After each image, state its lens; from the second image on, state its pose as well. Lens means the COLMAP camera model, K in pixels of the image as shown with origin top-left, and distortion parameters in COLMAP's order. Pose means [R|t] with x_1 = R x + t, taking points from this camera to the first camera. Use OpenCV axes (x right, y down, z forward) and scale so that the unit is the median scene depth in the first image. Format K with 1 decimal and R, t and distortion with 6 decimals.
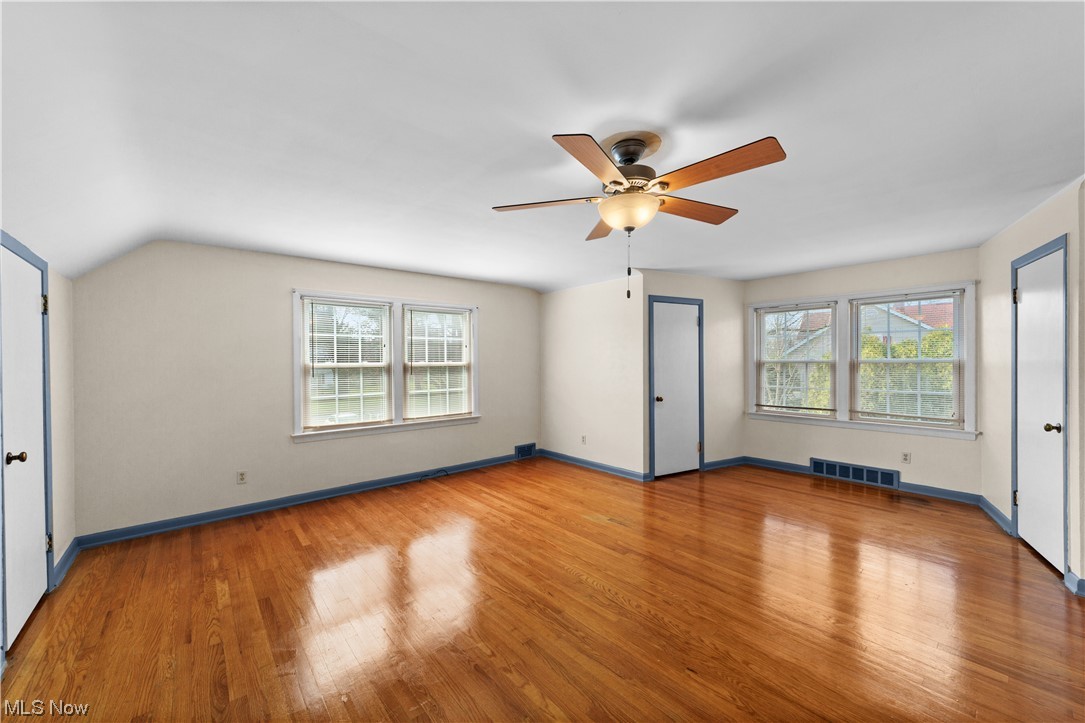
lens RADIAL K [[418.1, 0, 539.6], [0, 418.1, 368.2], [0, 0, 1]] dist [-0.010416, 0.000216]
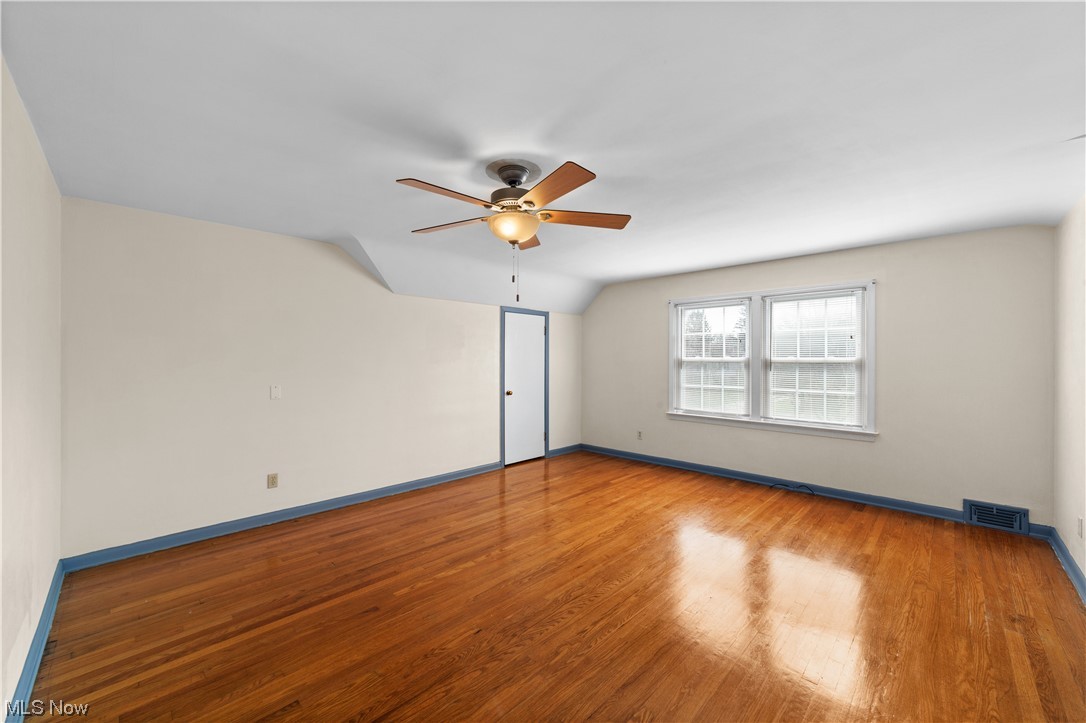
lens RADIAL K [[418.5, 0, 540.1], [0, 418.5, 368.2], [0, 0, 1]] dist [-0.010416, 0.000216]
pose [[0.086581, 0.034075, -0.995662, 0.618413], [-0.016494, 0.999327, 0.032766, -0.013784], [0.996108, 0.013586, 0.087085, 0.439360]]
